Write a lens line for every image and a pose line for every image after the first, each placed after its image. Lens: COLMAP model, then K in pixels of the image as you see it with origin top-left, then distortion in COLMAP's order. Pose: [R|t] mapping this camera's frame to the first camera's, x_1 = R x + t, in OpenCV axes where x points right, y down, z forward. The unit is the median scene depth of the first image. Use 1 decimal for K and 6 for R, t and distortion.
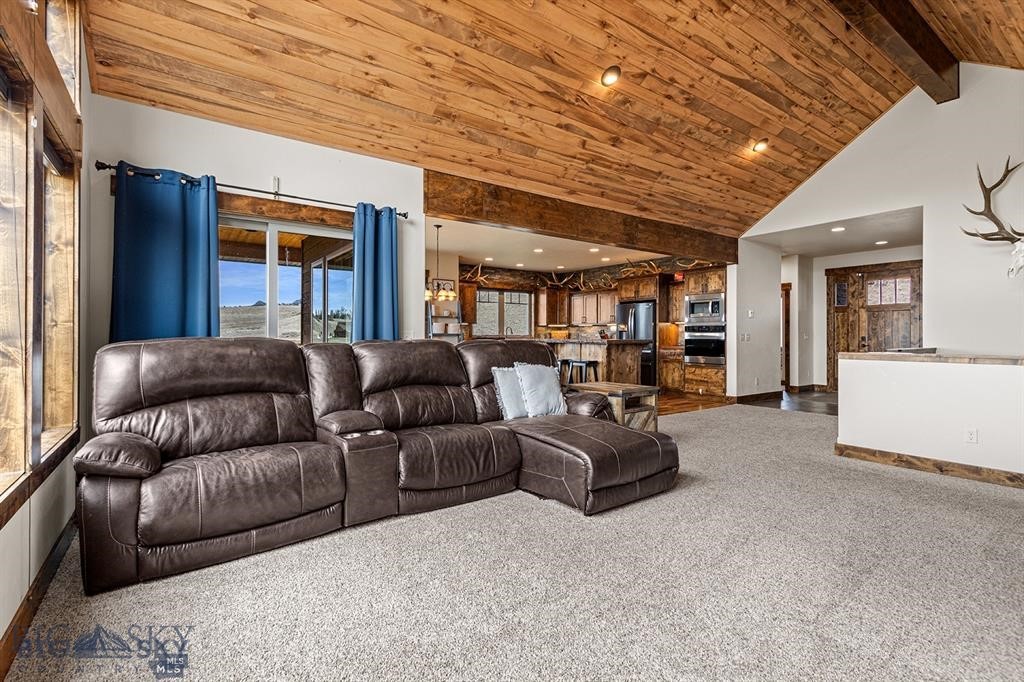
lens RADIAL K [[478.8, 0, 504.0], [0, 478.8, 335.7], [0, 0, 1]] dist [0.005457, -0.000293]
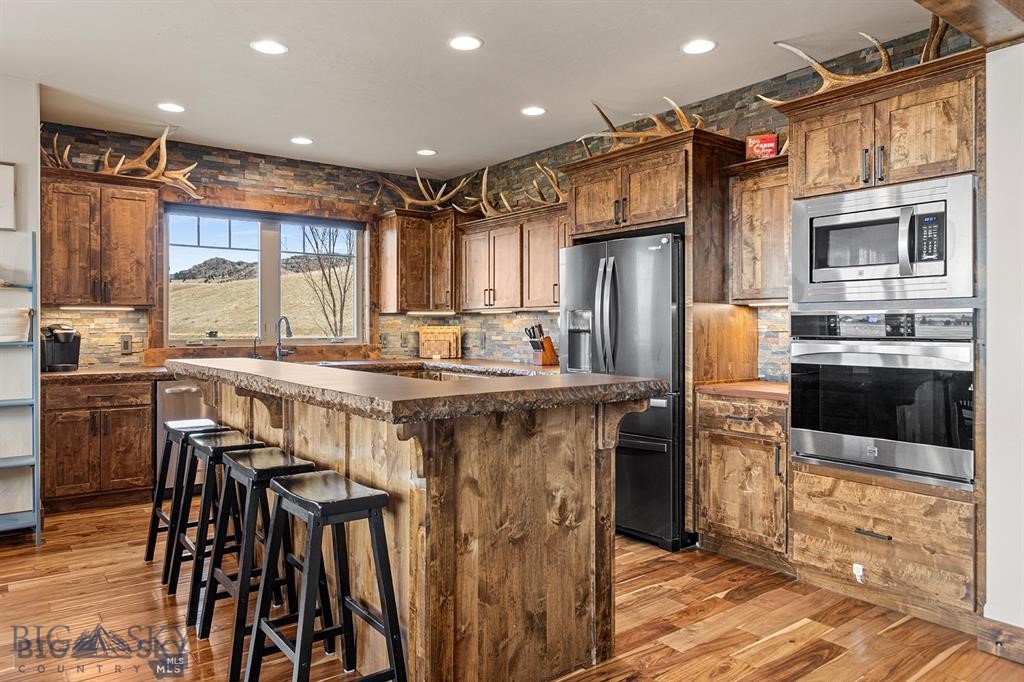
lens RADIAL K [[676.3, 0, 500.9], [0, 676.3, 329.4], [0, 0, 1]] dist [-0.003728, 0.004001]
pose [[0.999190, -0.003075, 0.040113, 0.176409], [0.002897, 0.999986, 0.004493, -0.012397], [-0.040126, -0.004373, 0.999185, 0.553409]]
